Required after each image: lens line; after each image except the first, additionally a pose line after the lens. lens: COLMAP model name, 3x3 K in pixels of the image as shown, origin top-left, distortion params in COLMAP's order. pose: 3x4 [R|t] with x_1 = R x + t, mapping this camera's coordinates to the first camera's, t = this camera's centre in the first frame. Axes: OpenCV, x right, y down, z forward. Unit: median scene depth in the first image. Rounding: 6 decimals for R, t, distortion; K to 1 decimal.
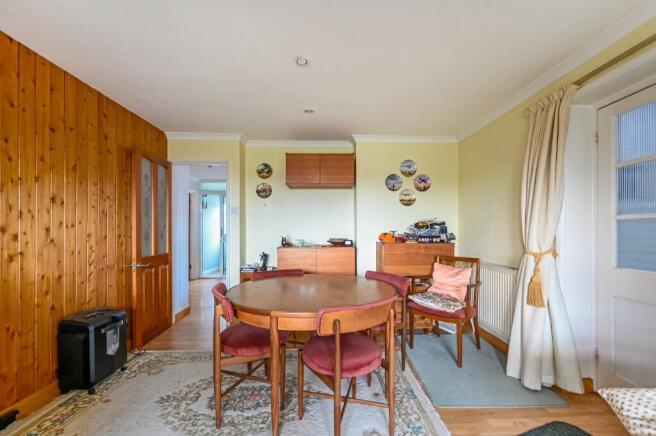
lens RADIAL K [[262.8, 0, 329.1], [0, 262.8, 229.7], [0, 0, 1]] dist [-0.000354, -0.000020]
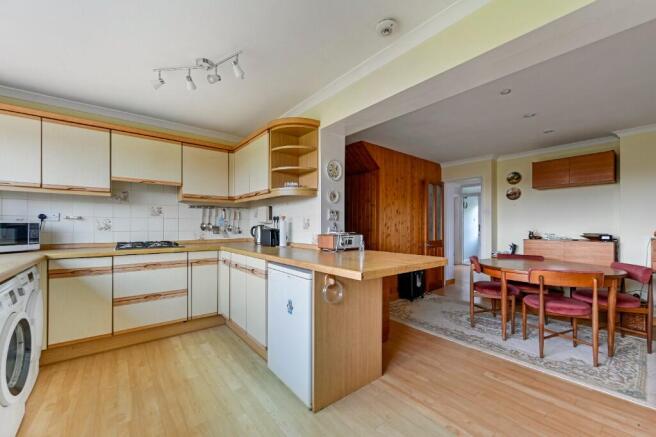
lens RADIAL K [[265.5, 0, 330.7], [0, 265.5, 225.8], [0, 0, 1]] dist [-0.000470, 0.000051]
pose [[0.613114, 0.000999, -0.789994, 0.238073], [-0.001432, 0.999999, 0.000153, 0.004142], [0.789993, 0.001038, 0.613115, -0.505706]]
